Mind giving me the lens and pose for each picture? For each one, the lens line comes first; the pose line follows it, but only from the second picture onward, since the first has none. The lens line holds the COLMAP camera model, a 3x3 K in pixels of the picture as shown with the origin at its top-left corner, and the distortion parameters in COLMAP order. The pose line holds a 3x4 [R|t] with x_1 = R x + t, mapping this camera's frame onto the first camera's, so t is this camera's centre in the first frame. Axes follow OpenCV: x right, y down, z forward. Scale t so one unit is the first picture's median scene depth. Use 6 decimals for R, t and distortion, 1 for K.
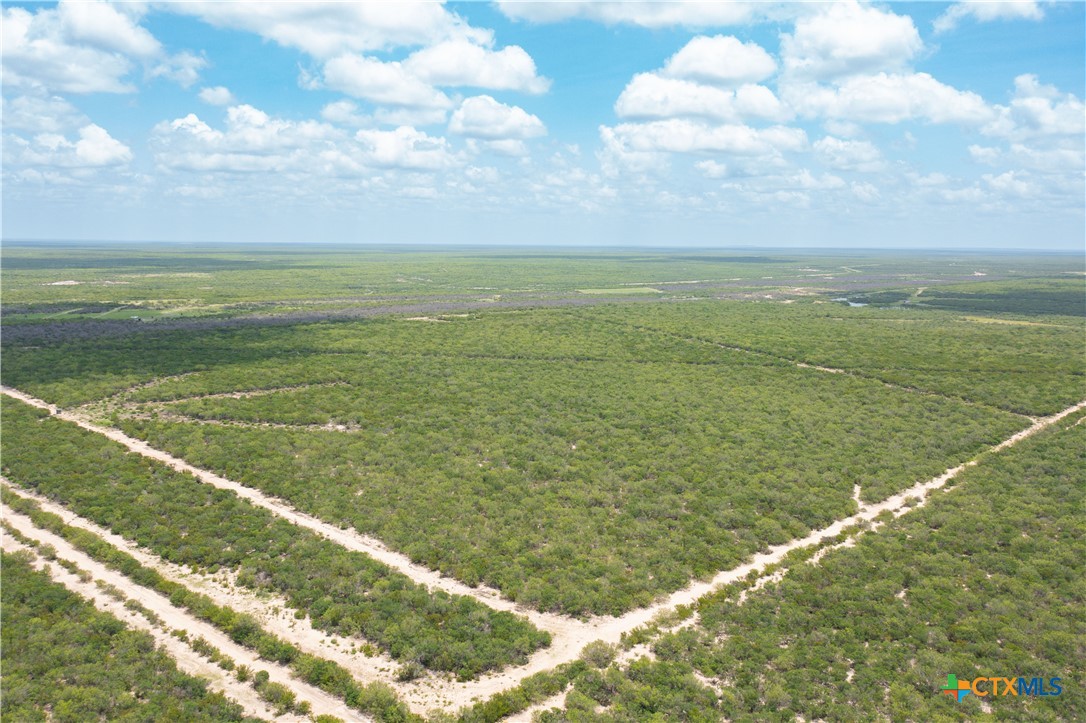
lens RADIAL K [[914.8, 0, 543.0], [0, 914.8, 361.5], [0, 0, 1]] dist [-0.012201, 0.005500]
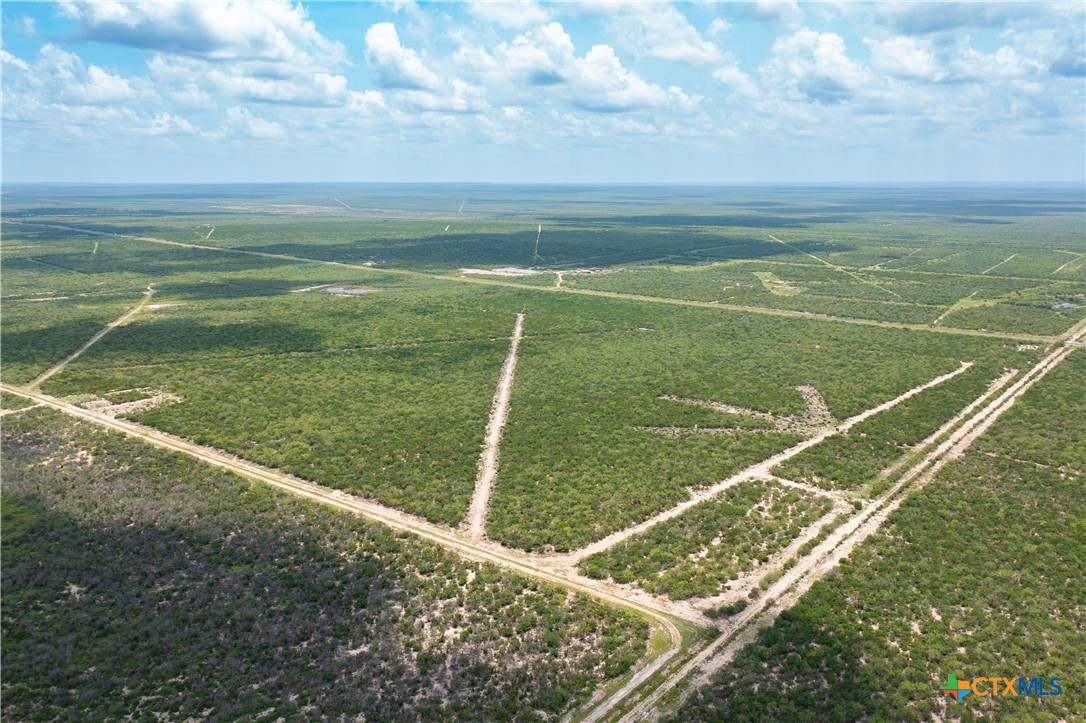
lens RADIAL K [[914.8, 0, 543.0], [0, 914.8, 361.5], [0, 0, 1]] dist [-0.012201, 0.005500]
pose [[-0.076890, -0.210915, 0.974476, -3.620456], [0.126400, 0.967421, 0.219362, -0.835242], [-0.988995, 0.140041, -0.047725, 2.855153]]
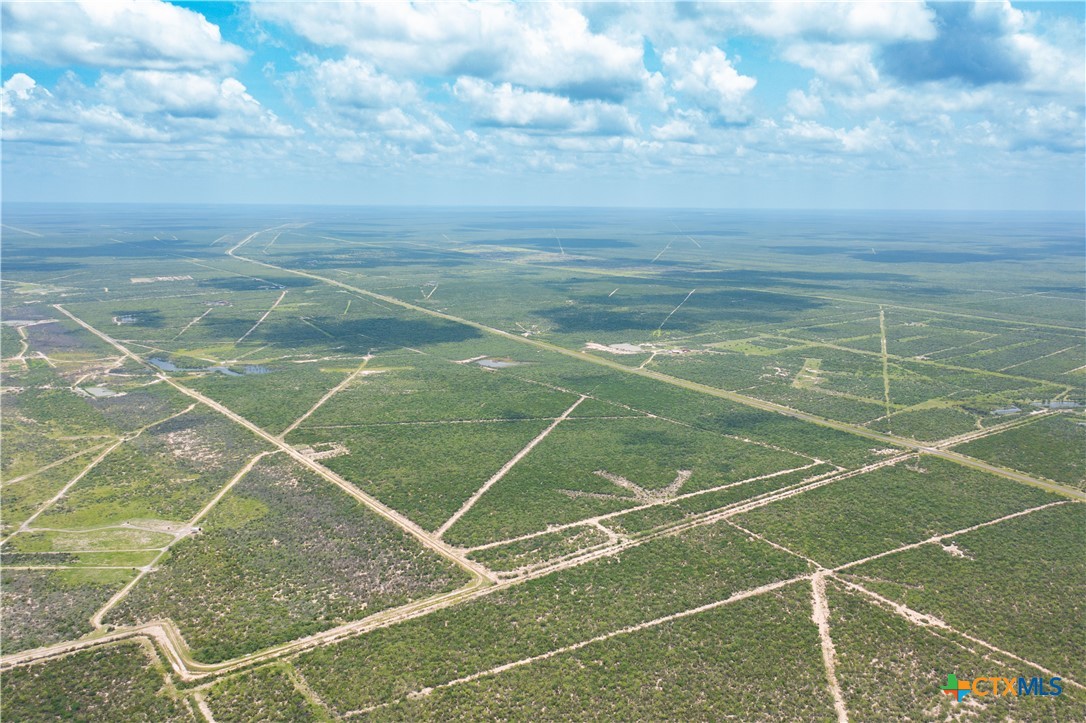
lens RADIAL K [[855.9, 0, 543.0], [0, 855.9, 361.5], [0, 0, 1]] dist [-0.004157, 0.000167]
pose [[0.179268, -0.188734, 0.965527, -5.666528], [0.120892, 0.978214, 0.168768, -1.583802], [-0.976344, 0.086469, 0.198179, 1.483530]]
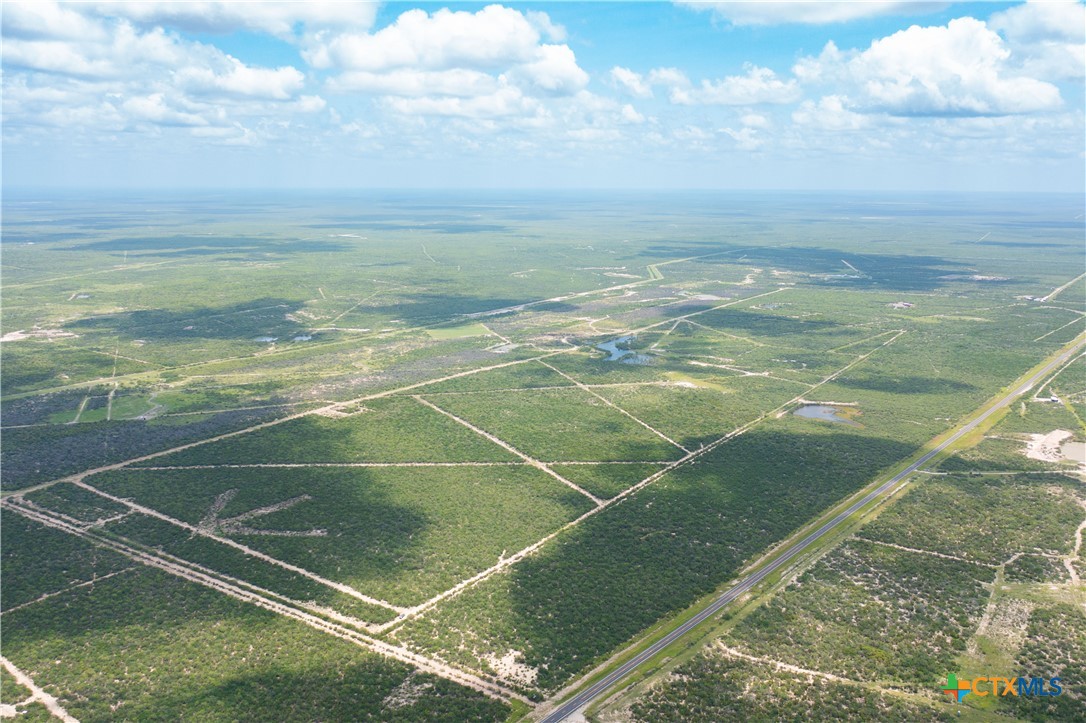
lens RADIAL K [[904.5, 0, 562.0], [0, 904.5, 361.8], [0, 0, 1]] dist [-0.013887, 0.002991]
pose [[0.985851, -0.035764, 0.163763, 0.092212], [0.024452, 0.997207, 0.070577, -0.999064], [-0.165830, -0.065574, 0.983972, -2.779250]]
